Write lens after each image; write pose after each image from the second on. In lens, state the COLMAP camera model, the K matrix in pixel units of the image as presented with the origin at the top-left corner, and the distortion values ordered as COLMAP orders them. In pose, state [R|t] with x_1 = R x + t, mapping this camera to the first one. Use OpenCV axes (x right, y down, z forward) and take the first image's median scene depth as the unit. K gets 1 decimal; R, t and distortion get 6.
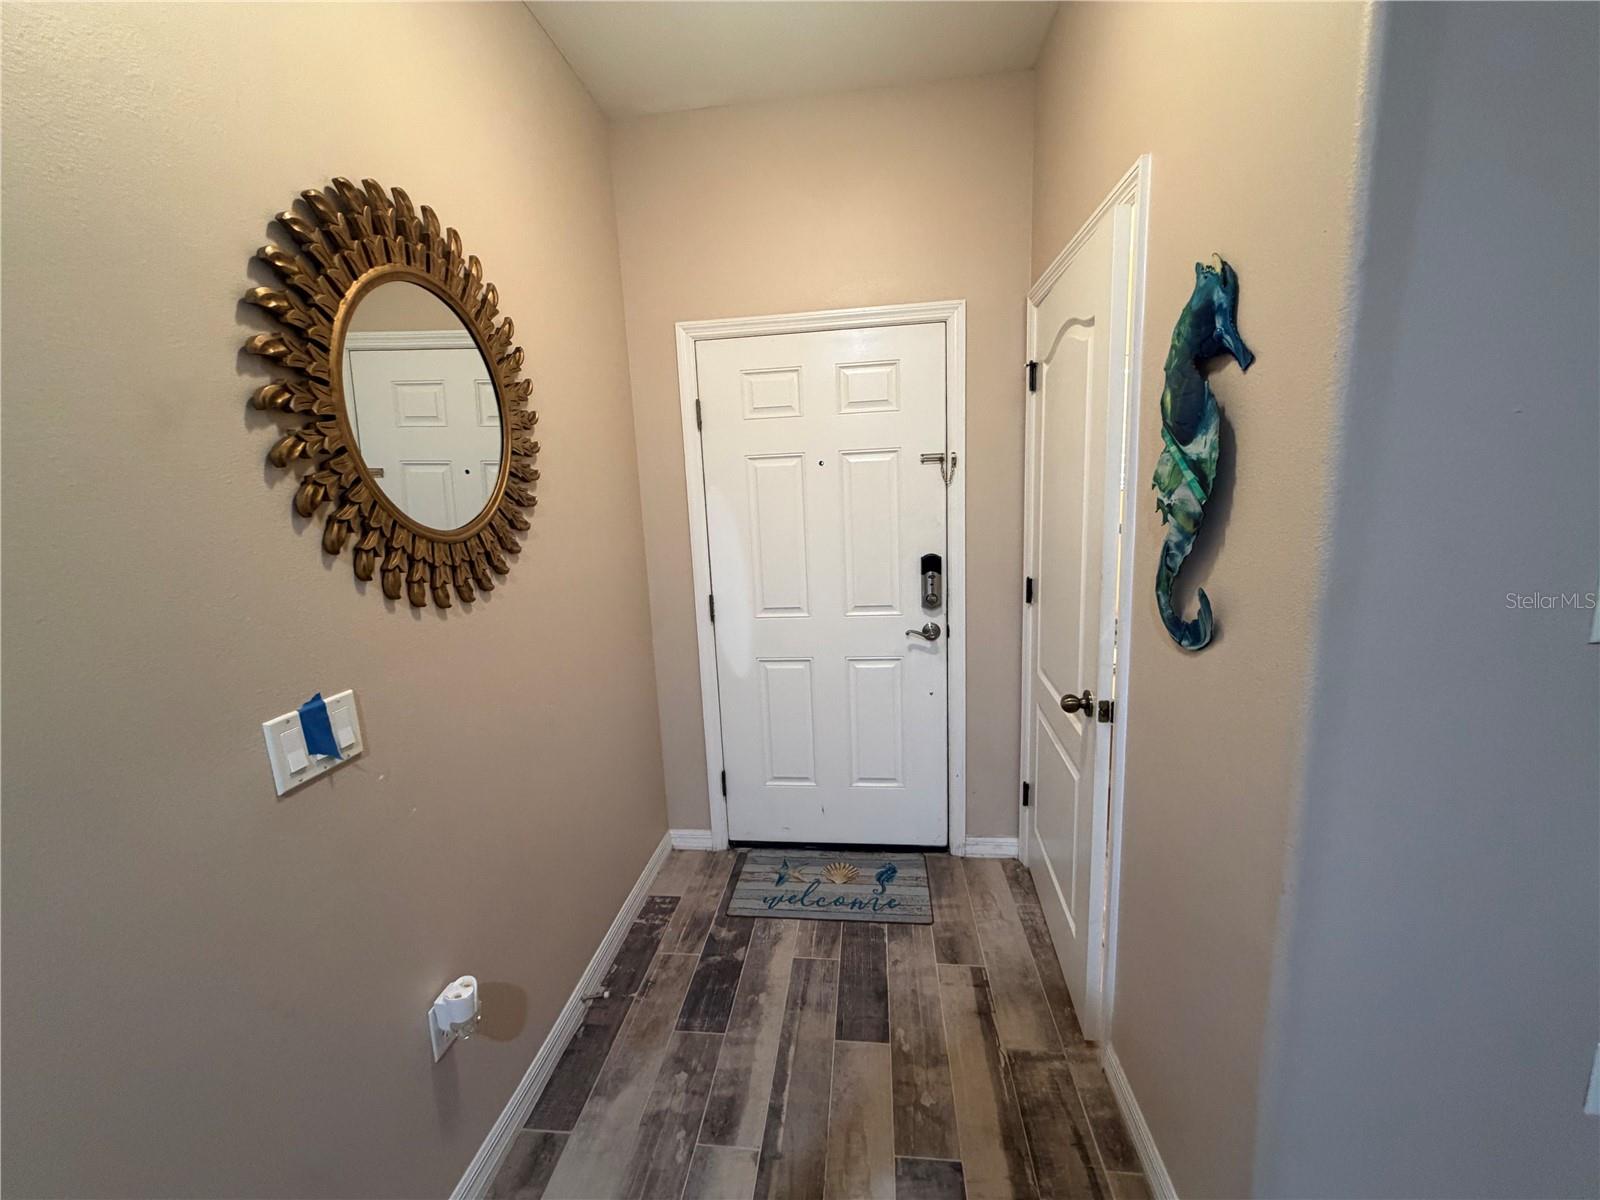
lens RADIAL K [[633.8, 0, 795.4], [0, 633.8, 599.8], [0, 0, 1]] dist [0.002298, -0.001413]
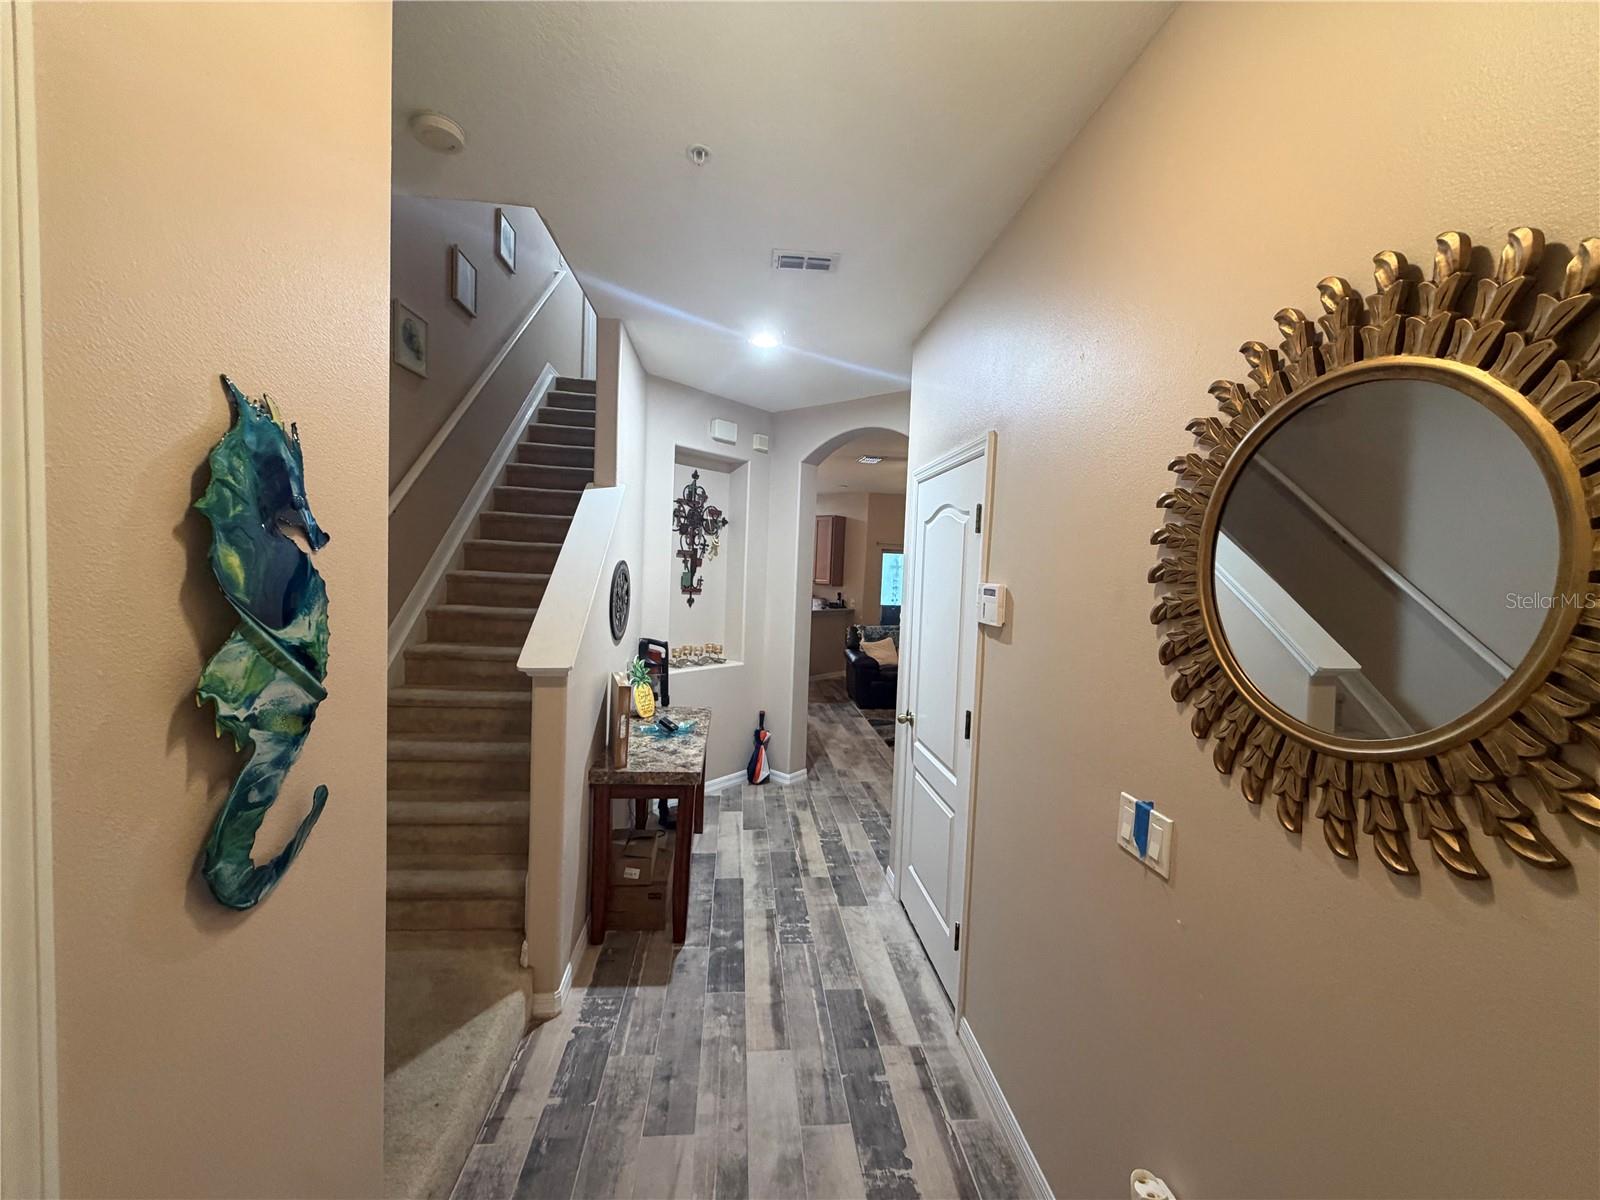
lens RADIAL K [[633.8, 0, 798.2], [0, 633.8, 597.8], [0, 0, 1]] dist [0.002298, -0.001413]
pose [[-0.974056, 0.016428, -0.225710, 0.186113], [-0.037397, 0.971966, 0.232130, -0.490322], [0.223196, 0.234549, -0.946135, 1.888813]]
